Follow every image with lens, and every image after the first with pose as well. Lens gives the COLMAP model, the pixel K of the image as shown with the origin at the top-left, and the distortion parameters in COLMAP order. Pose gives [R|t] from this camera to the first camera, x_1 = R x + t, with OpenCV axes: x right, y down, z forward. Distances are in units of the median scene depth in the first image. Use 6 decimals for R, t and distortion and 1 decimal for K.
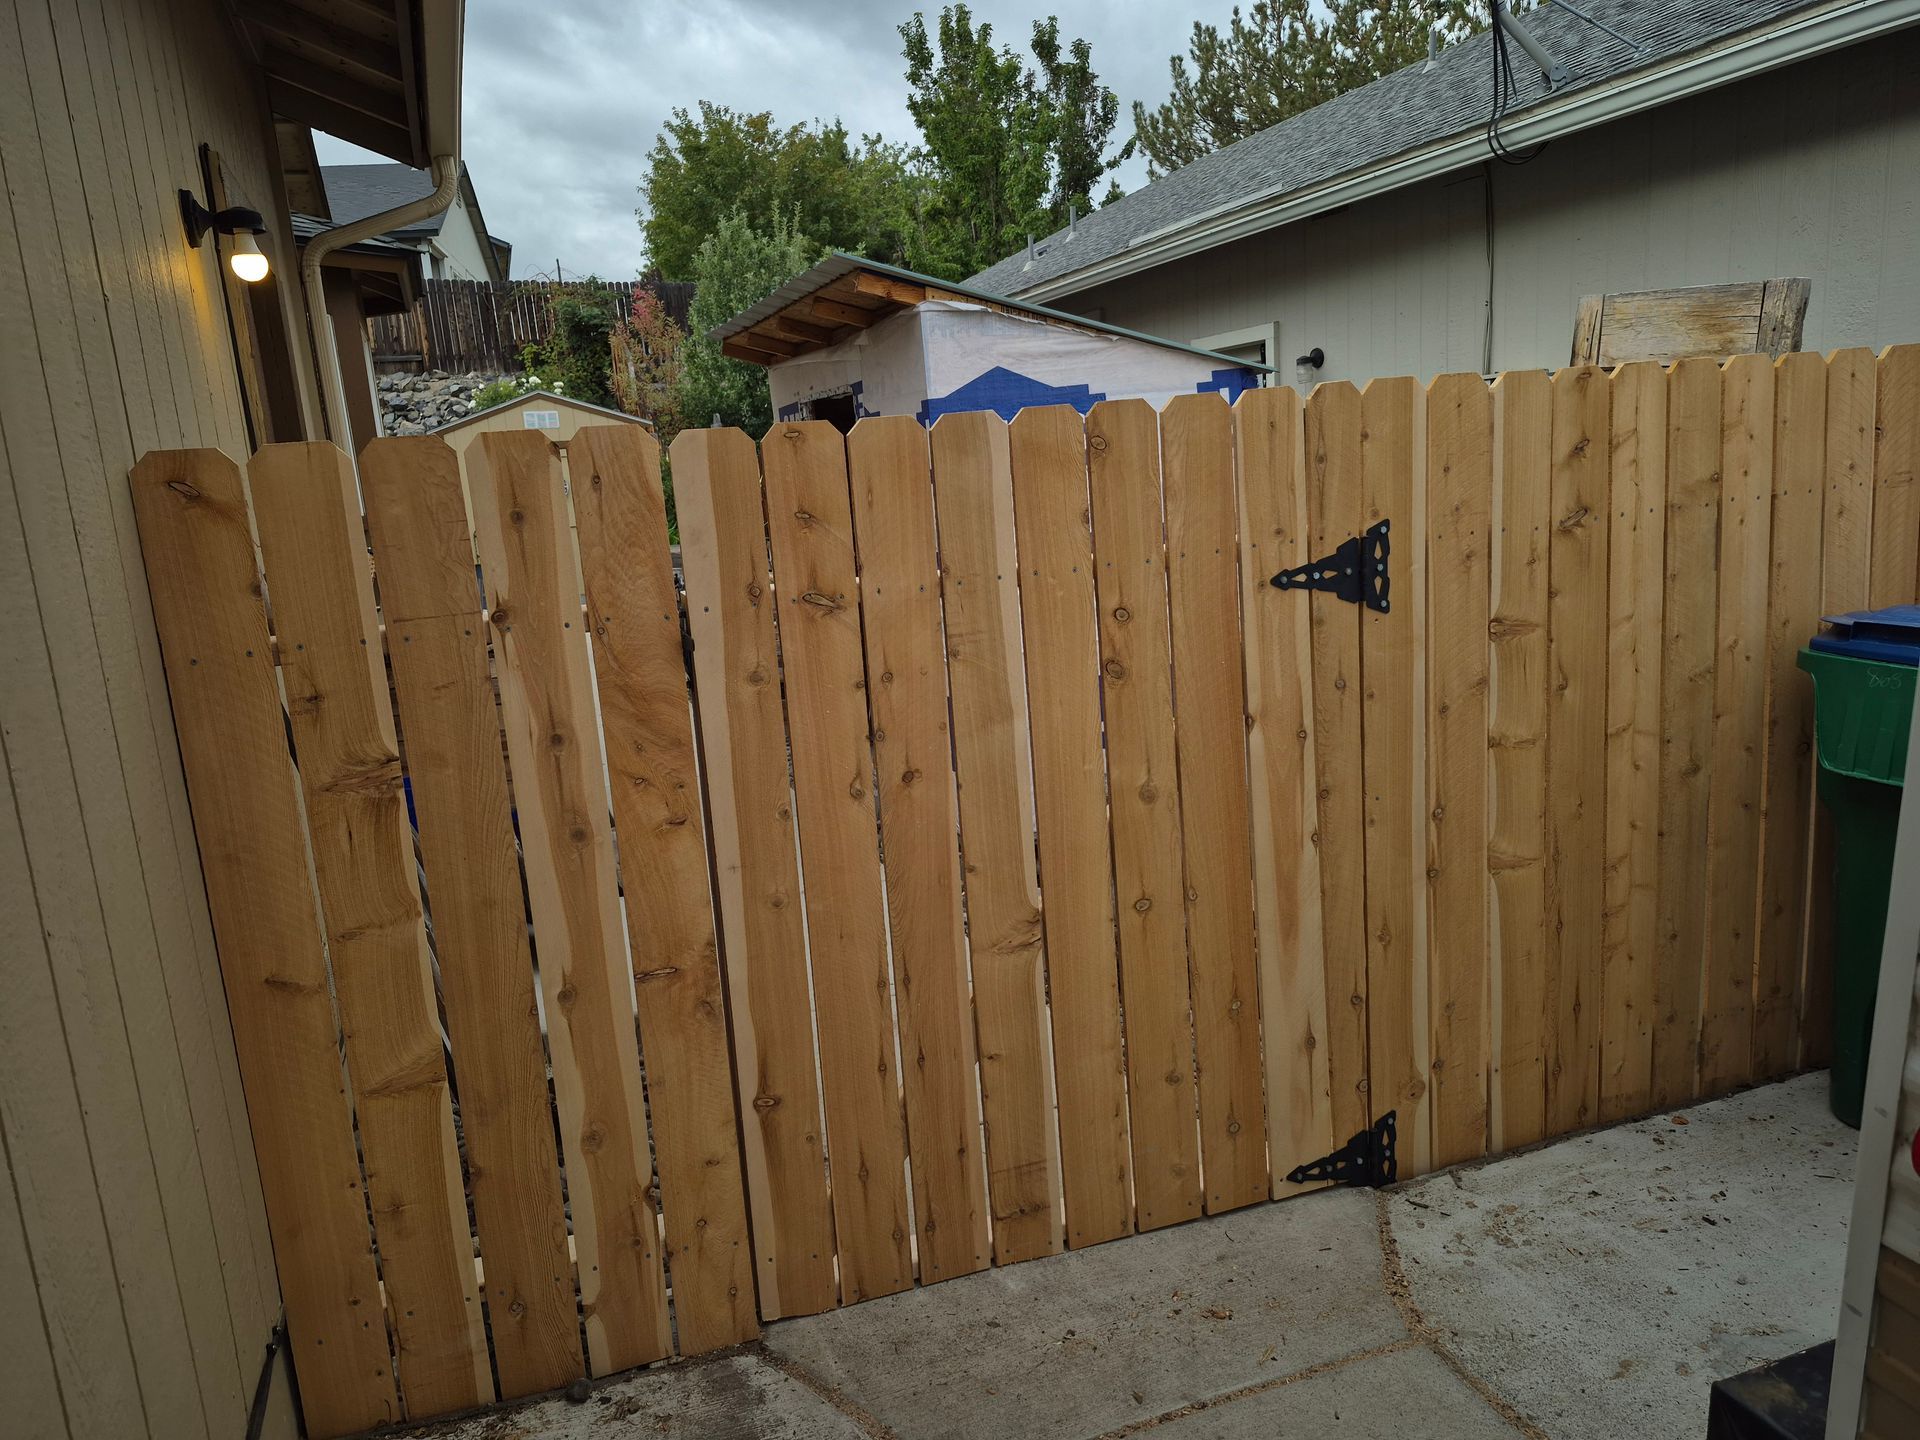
lens RADIAL K [[1341.1, 0, 939.0], [0, 1341.1, 746.3], [0, 0, 1]] dist [0.076288, -0.092578]
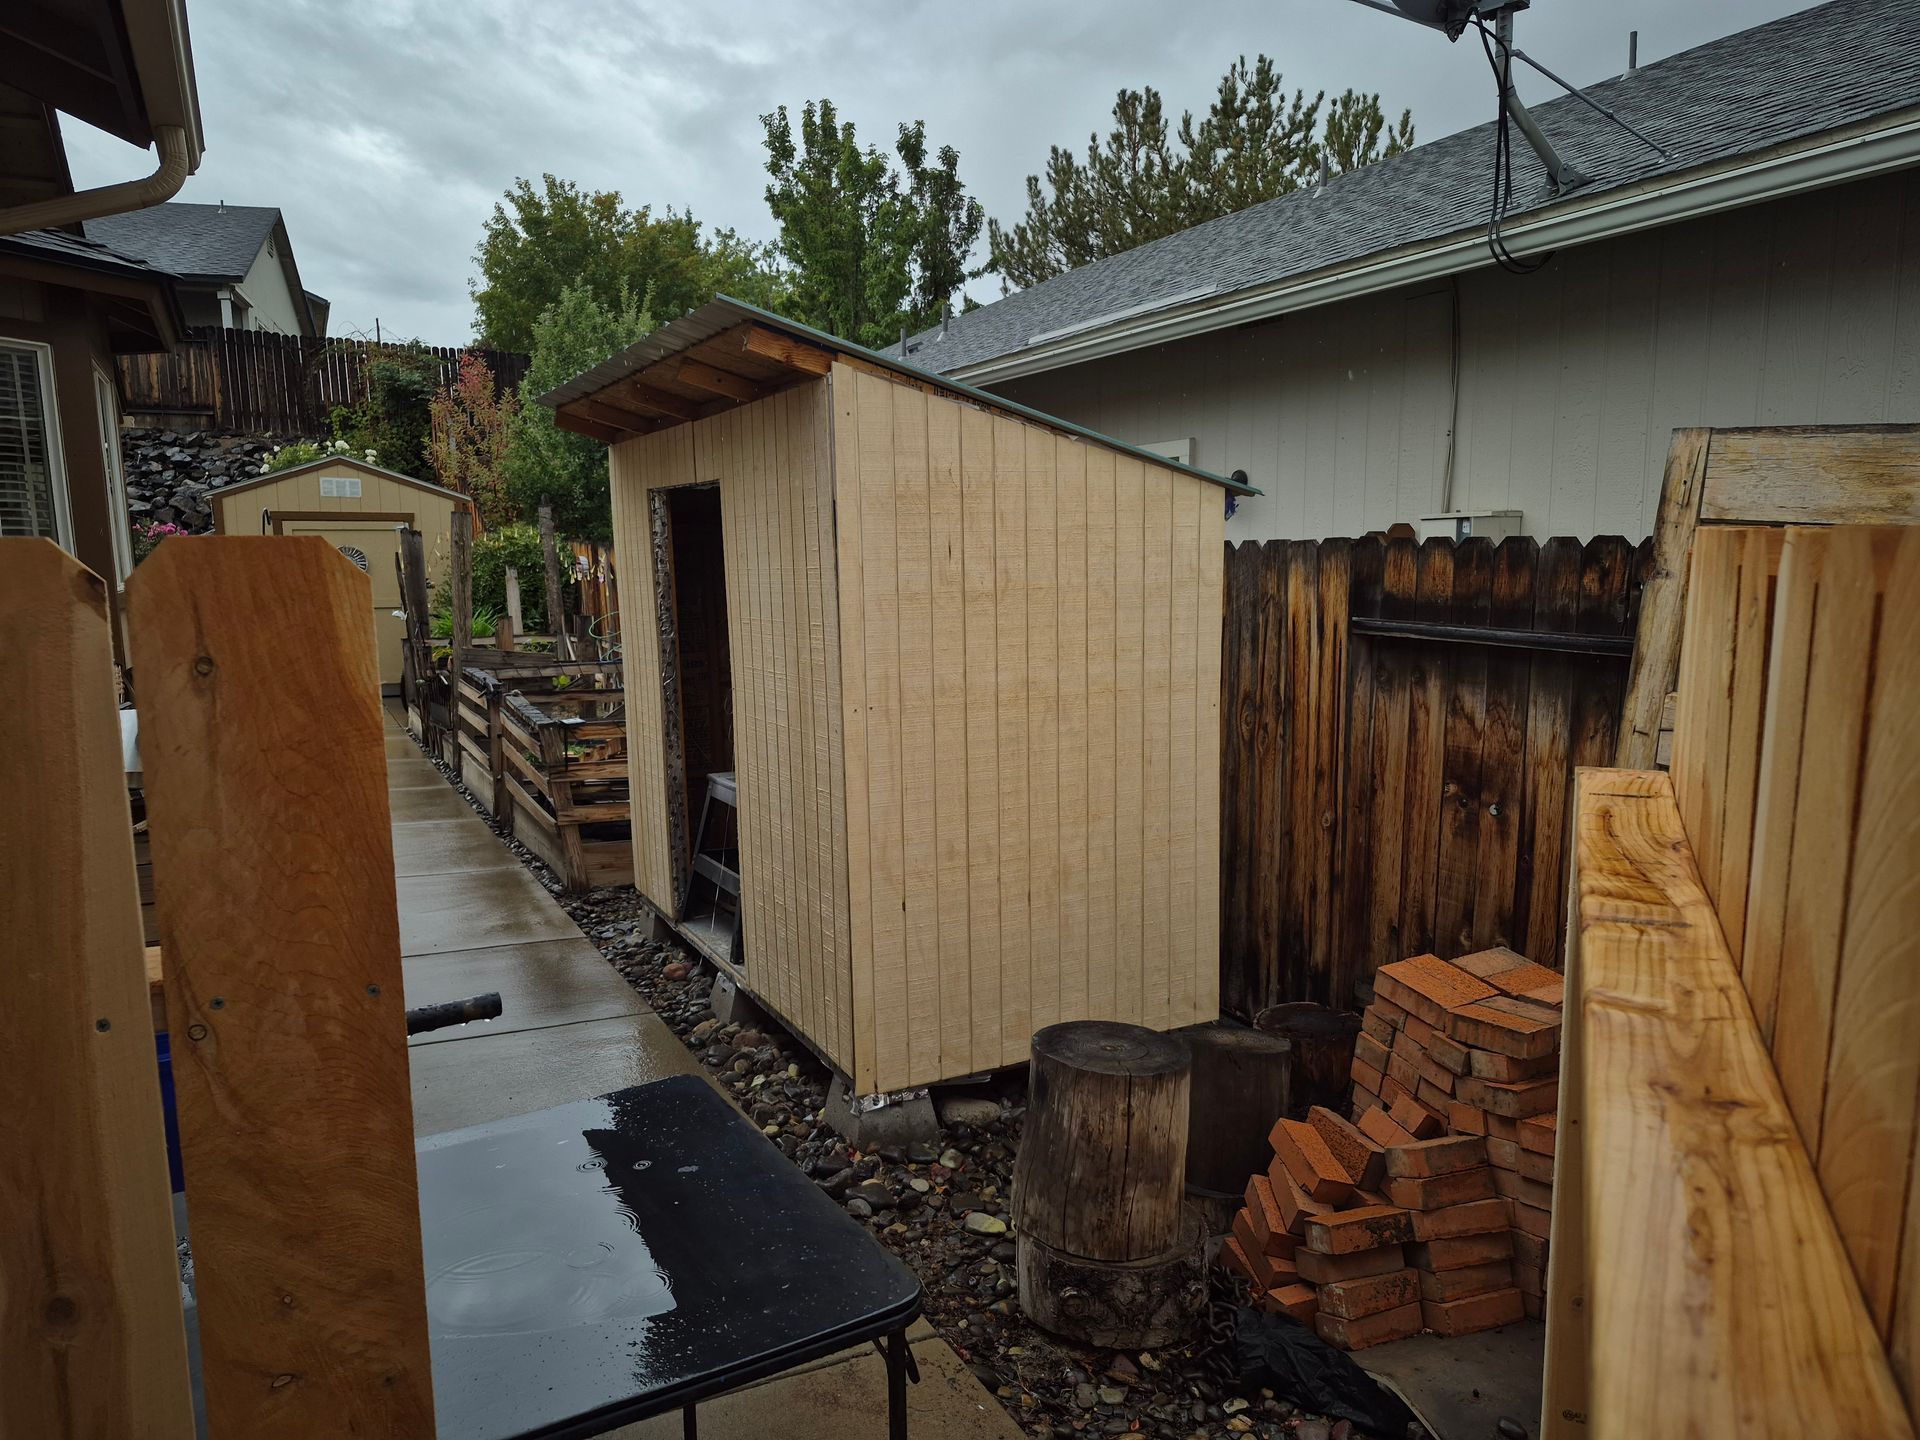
lens RADIAL K [[1341.1, 0, 939.0], [0, 1341.1, 746.3], [0, 0, 1]] dist [0.076288, -0.092578]
pose [[0.990904, 0.041261, 0.128086, -0.040960], [-0.032212, 0.996889, -0.071932, -0.069797], [-0.130655, 0.067152, 0.989151, 0.264629]]
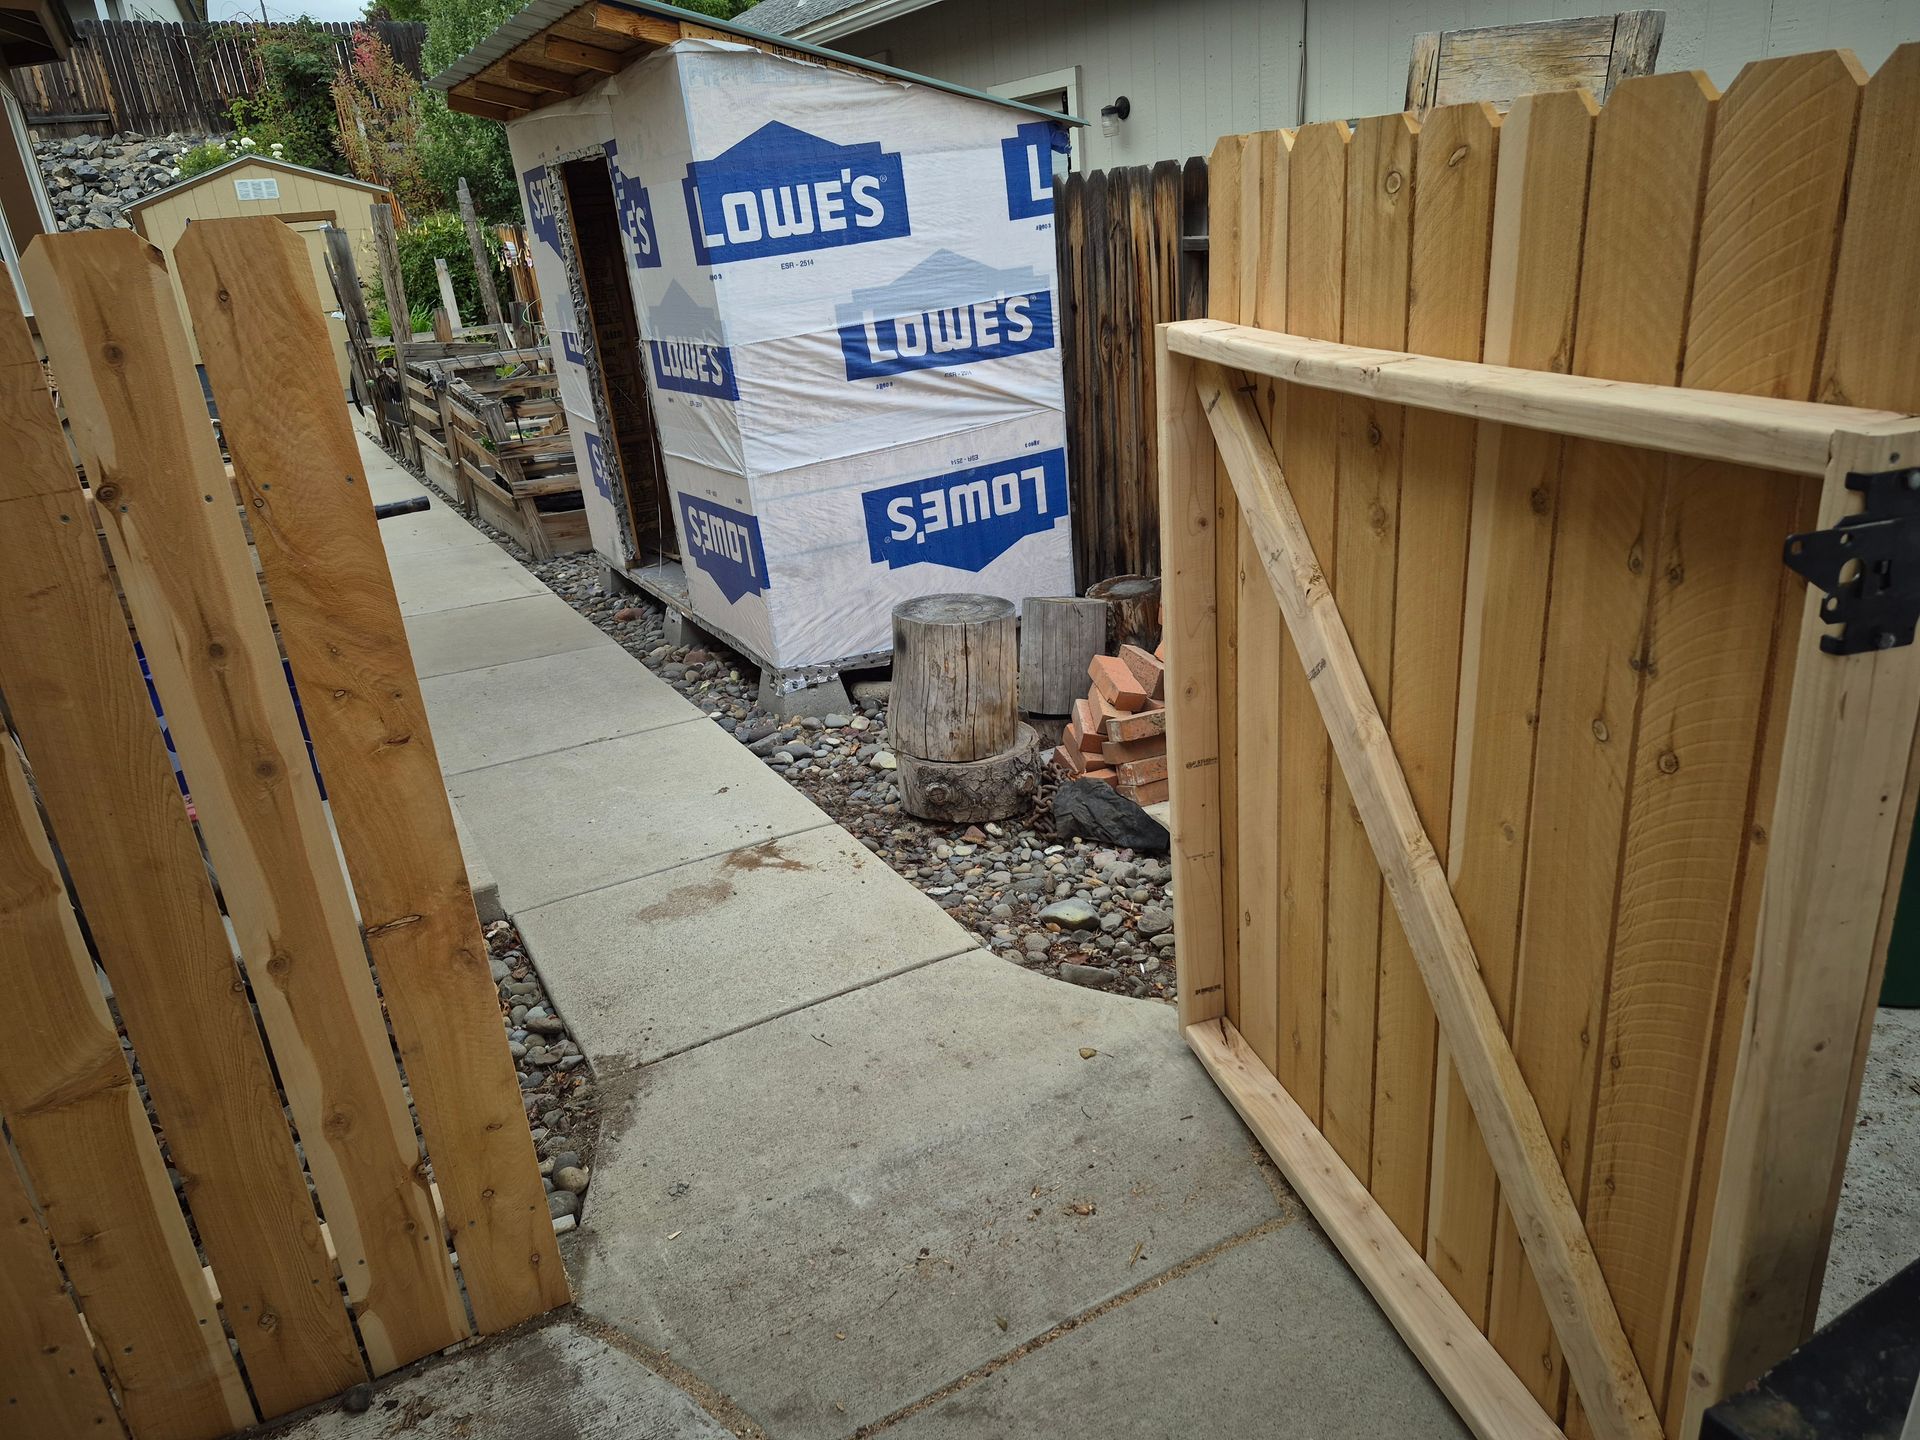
lens RADIAL K [[1347.4, 0, 941.2], [0, 1347.4, 728.2], [0, 0, 1]] dist [0.039997, -0.040810]
pose [[0.988604, -0.071646, 0.132394, 0.007416], [0.051223, 0.987100, 0.151691, -0.026834], [-0.141554, -0.143181, 0.979521, 0.087823]]
